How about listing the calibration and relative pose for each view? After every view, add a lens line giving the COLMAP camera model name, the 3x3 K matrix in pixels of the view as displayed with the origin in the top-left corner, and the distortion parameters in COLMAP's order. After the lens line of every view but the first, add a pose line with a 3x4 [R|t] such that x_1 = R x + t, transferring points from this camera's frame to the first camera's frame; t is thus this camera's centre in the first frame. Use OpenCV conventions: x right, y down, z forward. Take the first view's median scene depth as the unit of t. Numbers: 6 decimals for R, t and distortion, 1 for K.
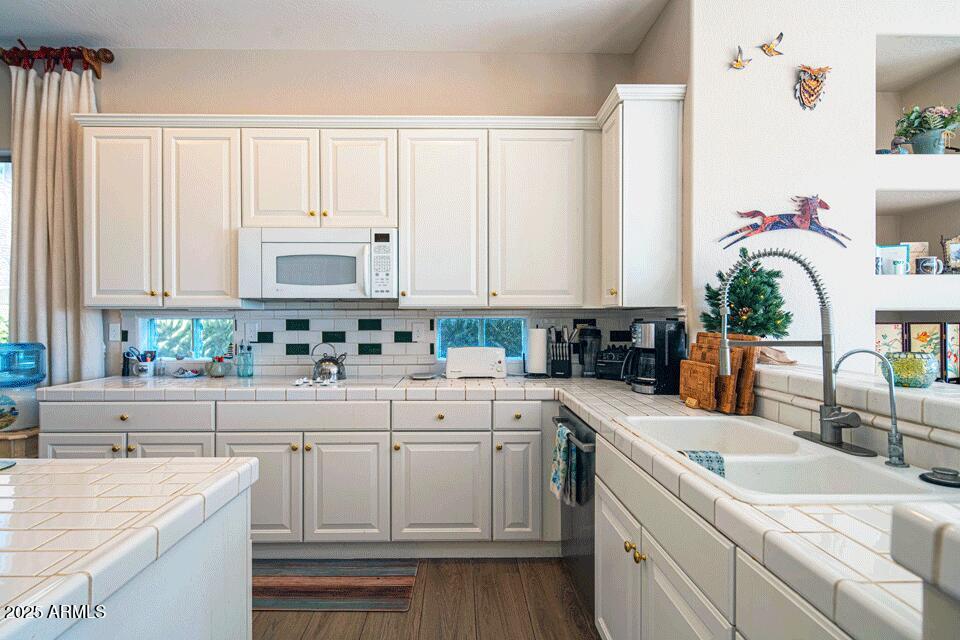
lens RADIAL K [[539.8, 0, 474.5], [0, 539.8, 312.6], [0, 0, 1]] dist [0.001017, -0.000017]
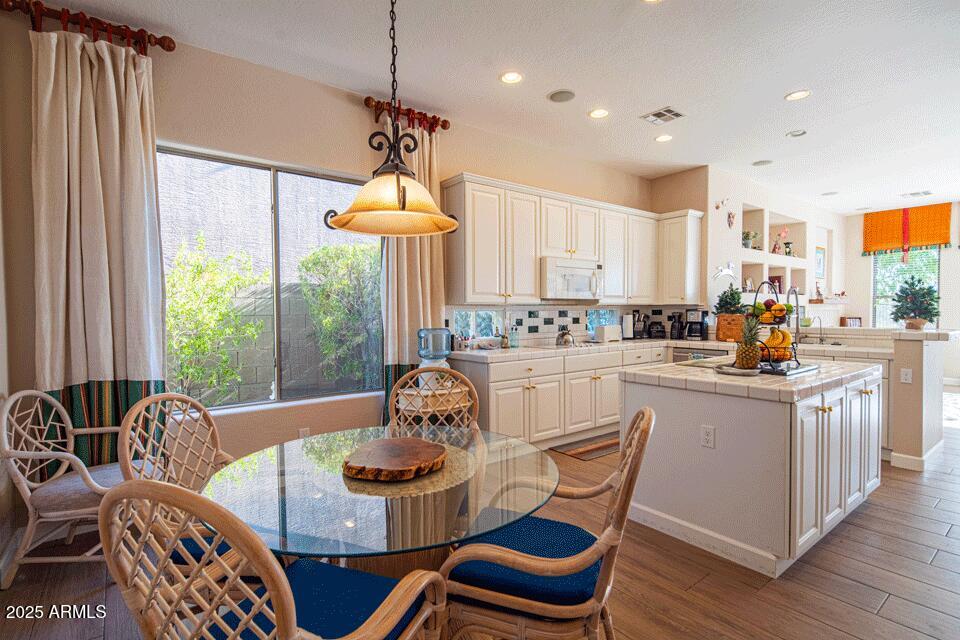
lens RADIAL K [[466.0, 0, 477.8], [0, 466.0, 331.9], [0, 0, 1]] dist [-0.001628, -0.000585]
pose [[0.805302, -0.032882, 0.591953, -1.321778], [0.005407, 0.998827, 0.048128, 0.005943], [-0.592841, -0.035557, 0.804534, -0.058264]]
